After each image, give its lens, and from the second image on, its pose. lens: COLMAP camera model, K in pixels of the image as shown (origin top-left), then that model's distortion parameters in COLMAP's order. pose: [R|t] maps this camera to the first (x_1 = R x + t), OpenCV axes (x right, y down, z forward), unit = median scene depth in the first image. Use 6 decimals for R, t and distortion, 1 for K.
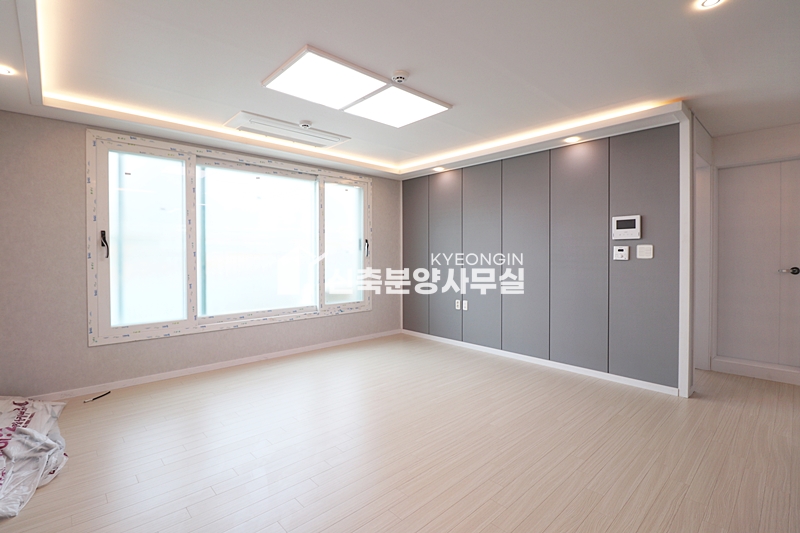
lens RADIAL K [[369.1, 0, 400.0], [0, 369.1, 267.5], [0, 0, 1]] dist [-0.013846, -0.005013]
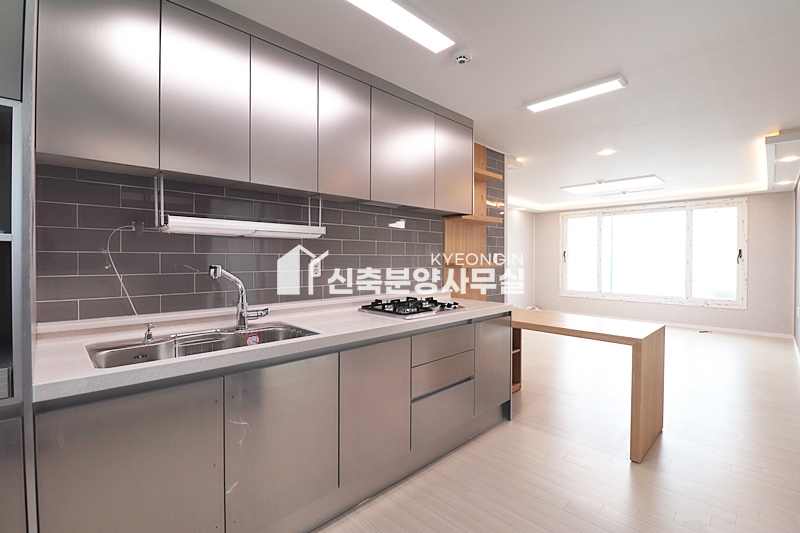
lens RADIAL K [[369.1, 0, 407.8], [0, 369.1, 263.6], [0, 0, 1]] dist [-0.013846, -0.005013]
pose [[0.045264, 0.020173, -0.998771, 1.316042], [-0.032940, 0.999283, 0.018690, -0.019975], [0.998432, 0.032054, 0.045896, -0.156540]]
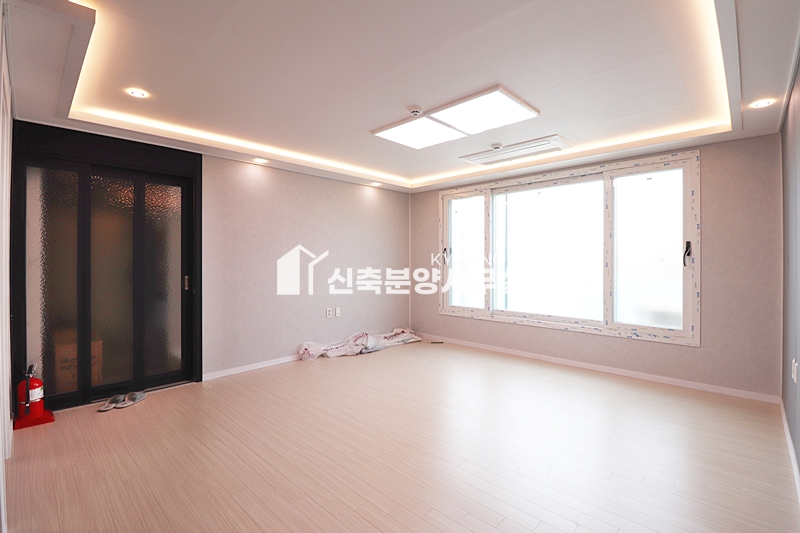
lens RADIAL K [[369.1, 0, 403.8], [0, 369.1, 263.0], [0, 0, 1]] dist [-0.013846, -0.005013]
pose [[0.059466, 0.005445, -0.998216, 0.709589], [-0.038509, 0.999253, 0.003156, -0.021453], [0.997487, 0.038252, 0.059631, 0.551391]]
